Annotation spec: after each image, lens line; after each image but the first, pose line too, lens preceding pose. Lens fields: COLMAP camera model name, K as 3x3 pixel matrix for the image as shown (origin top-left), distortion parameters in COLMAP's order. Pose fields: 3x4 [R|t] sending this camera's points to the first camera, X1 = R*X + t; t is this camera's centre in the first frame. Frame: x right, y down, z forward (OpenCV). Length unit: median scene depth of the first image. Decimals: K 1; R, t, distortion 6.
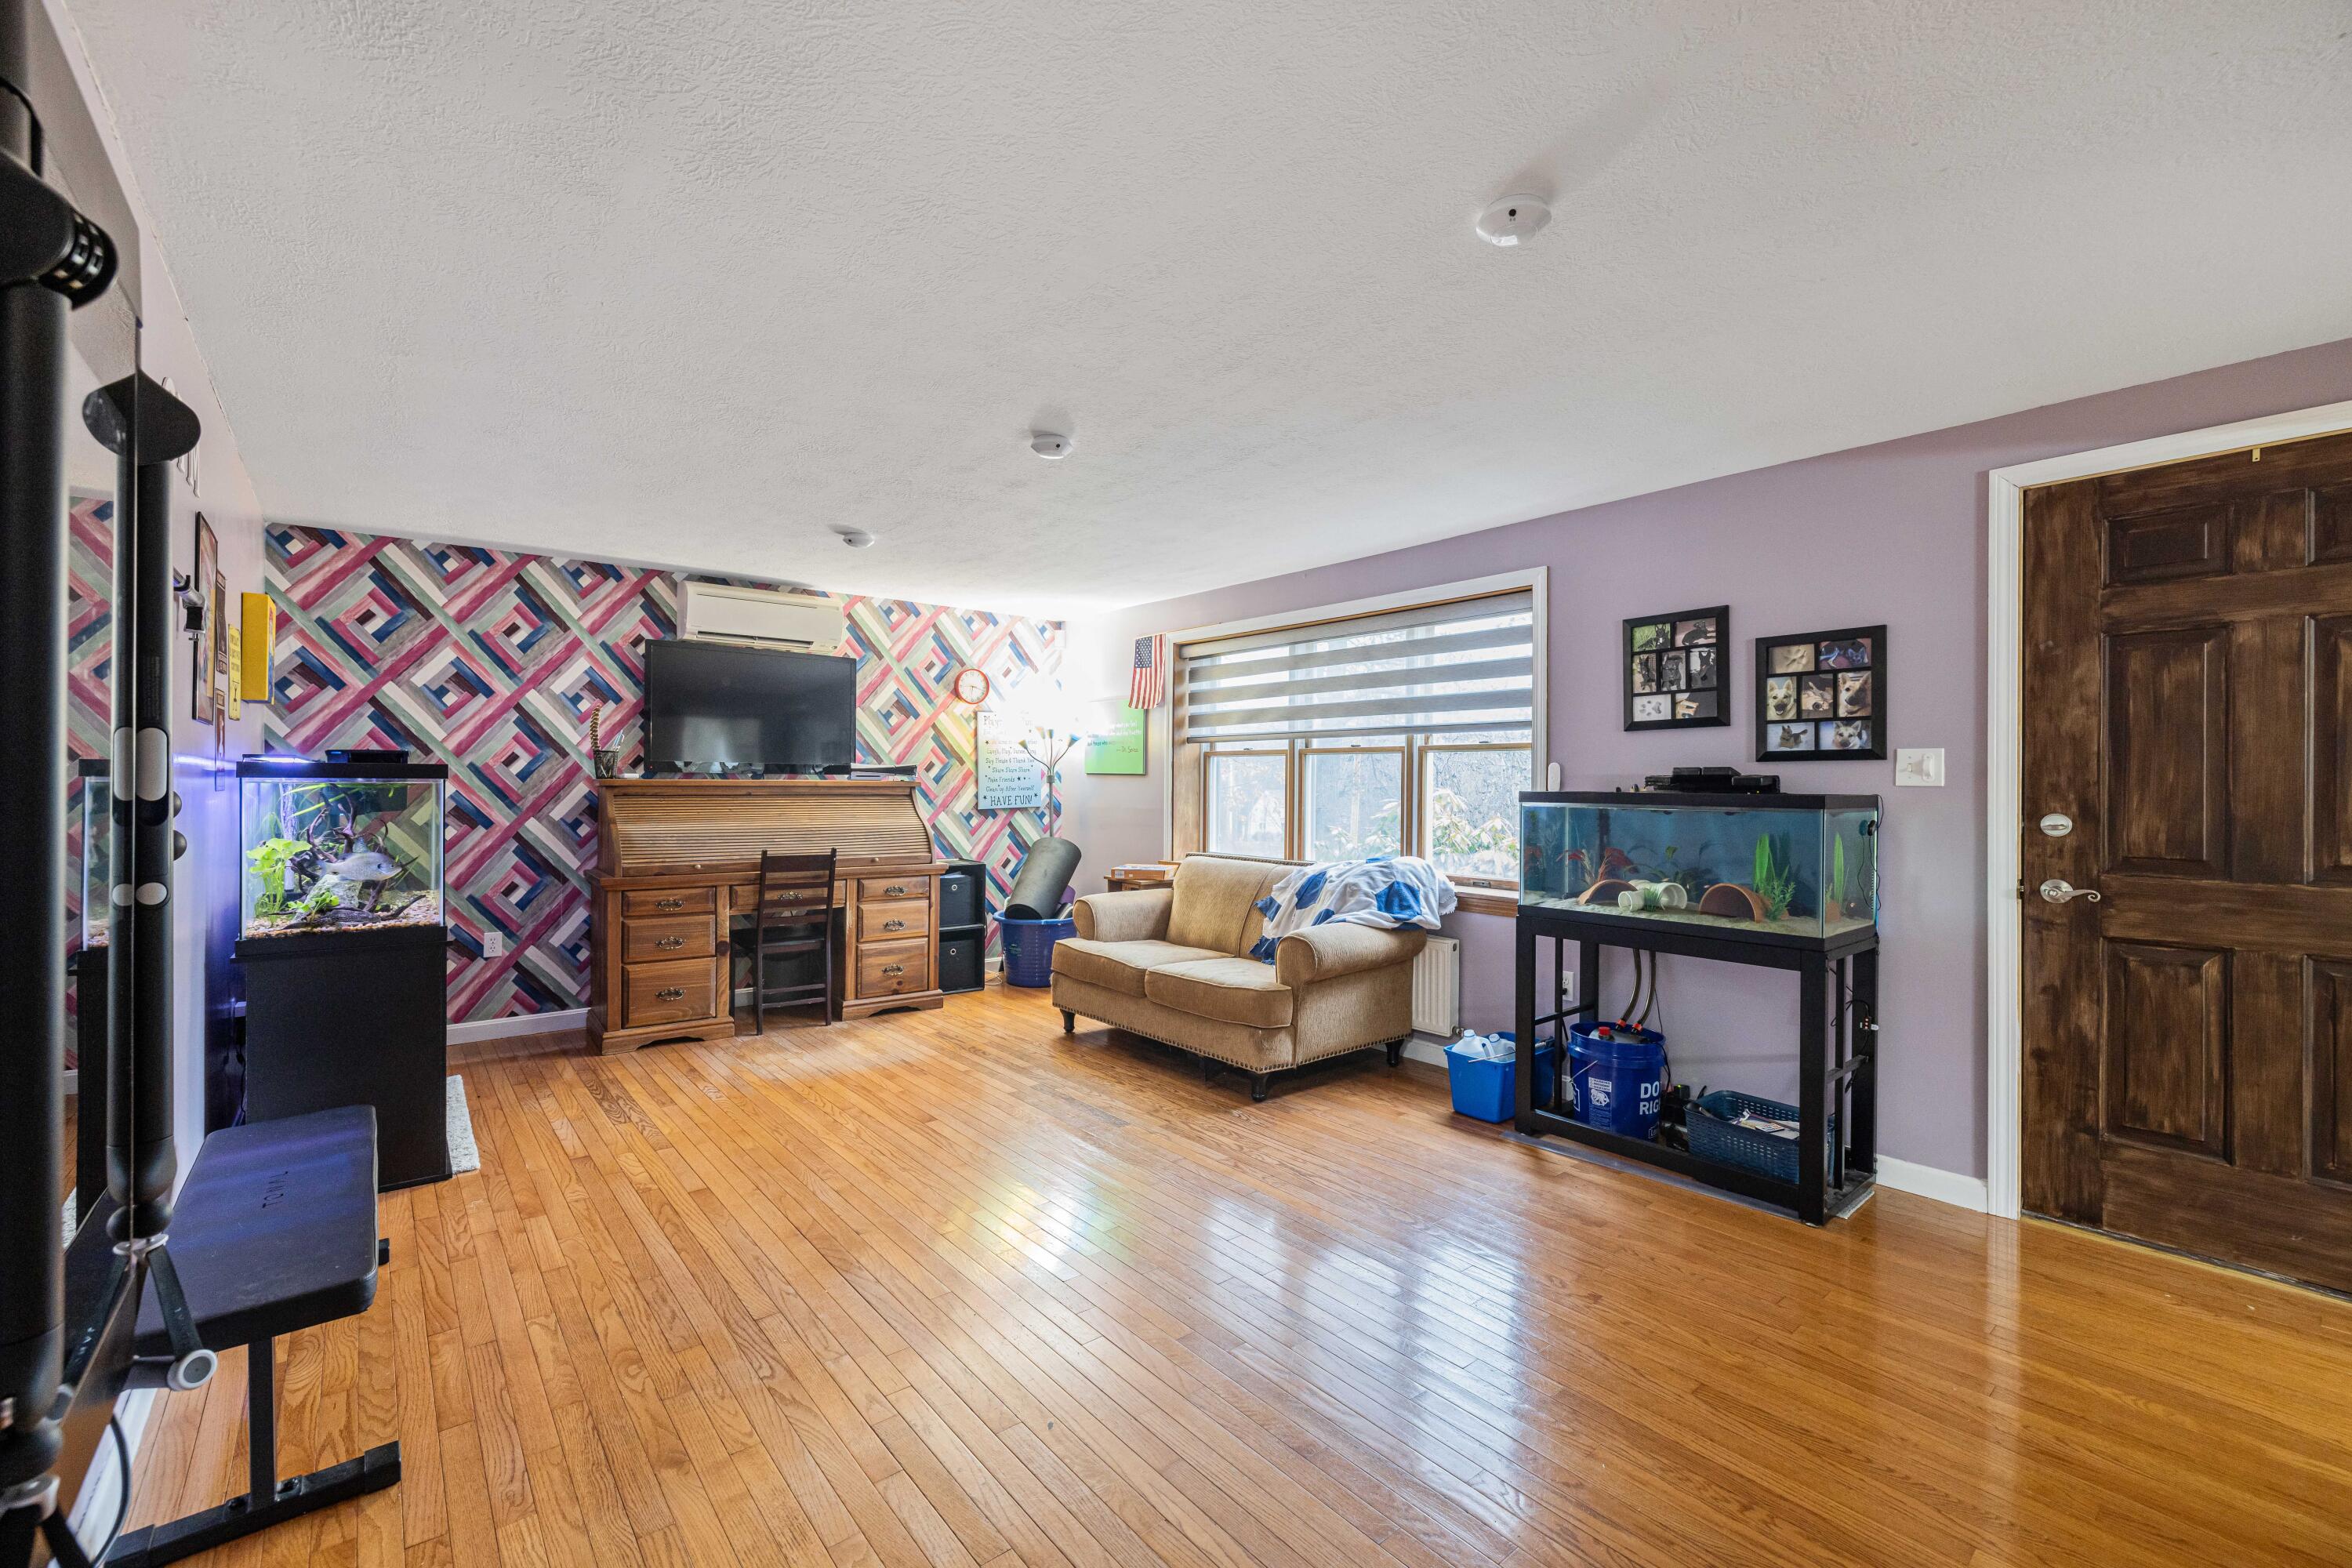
lens RADIAL K [[990.5, 0, 1168.1], [0, 990.5, 778.7], [0, 0, 1]] dist [-0.004298, 0.000835]
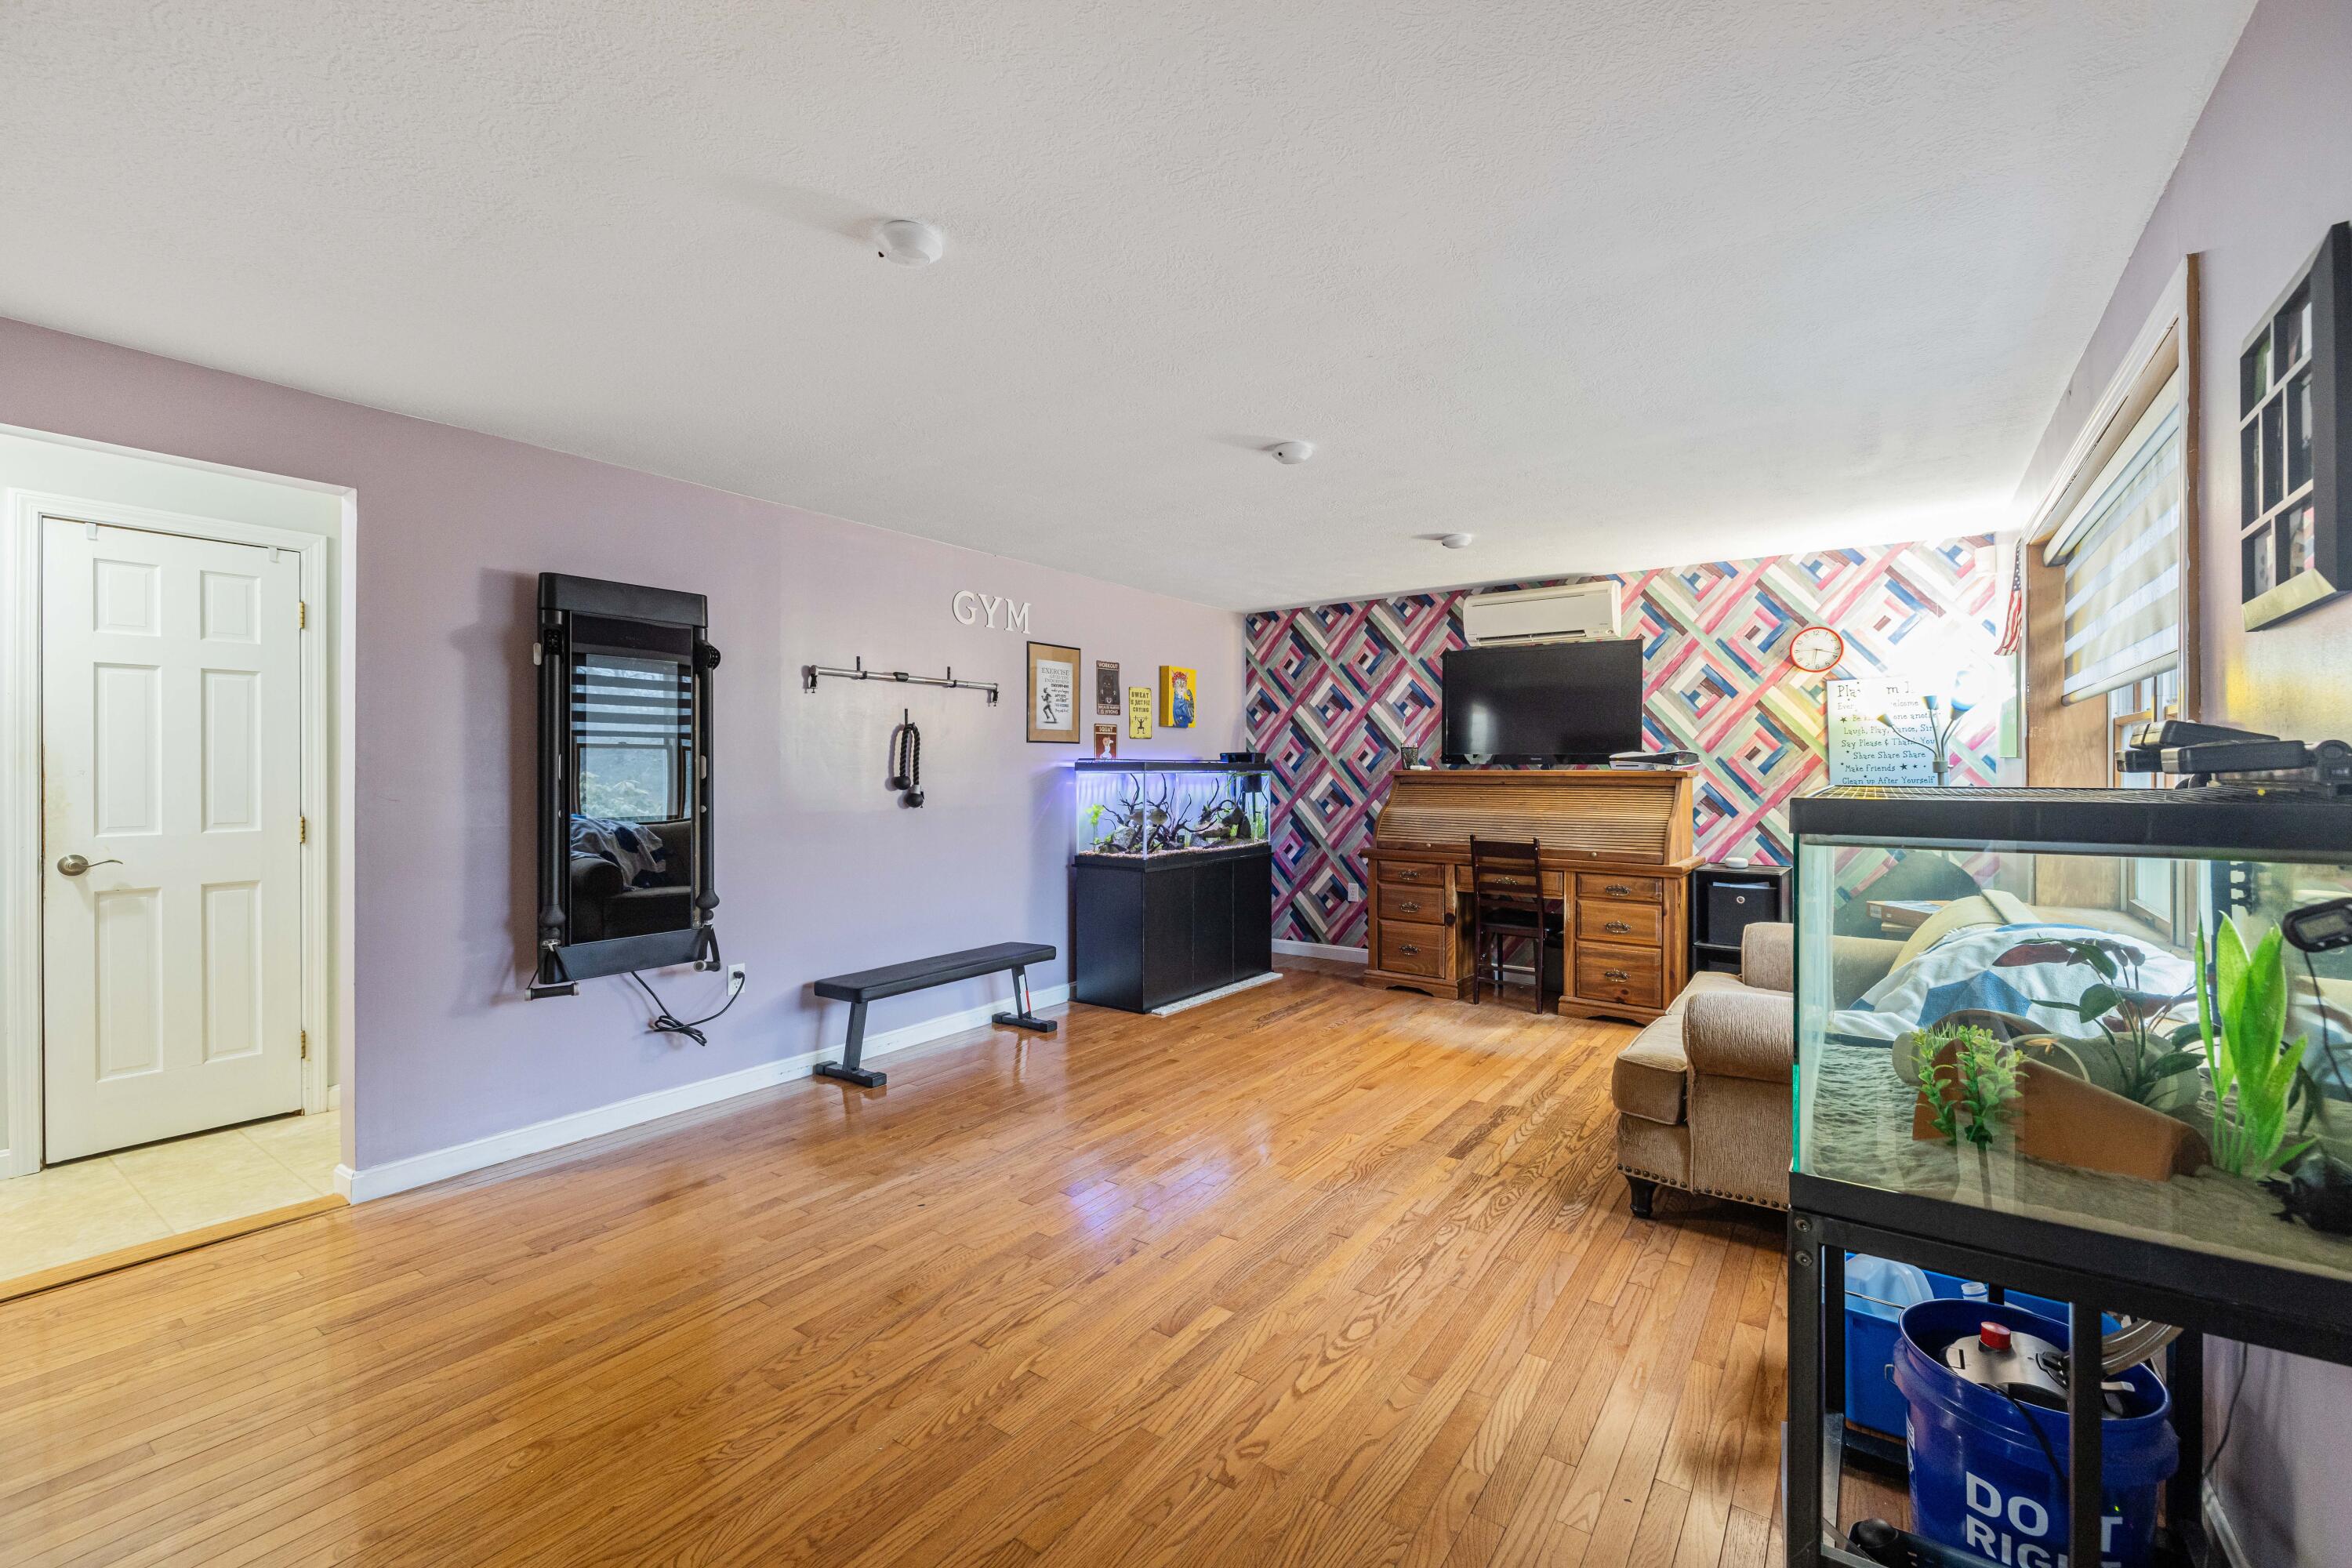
lens RADIAL K [[990.5, 0, 1163.5], [0, 990.5, 779.8], [0, 0, 1]] dist [-0.004298, 0.000835]
pose [[0.252766, 0.001981, -0.967526, 0.543606], [0.002056, 0.999995, 0.002585, 0.008205], [0.967525, -0.002643, 0.252760, 0.386593]]
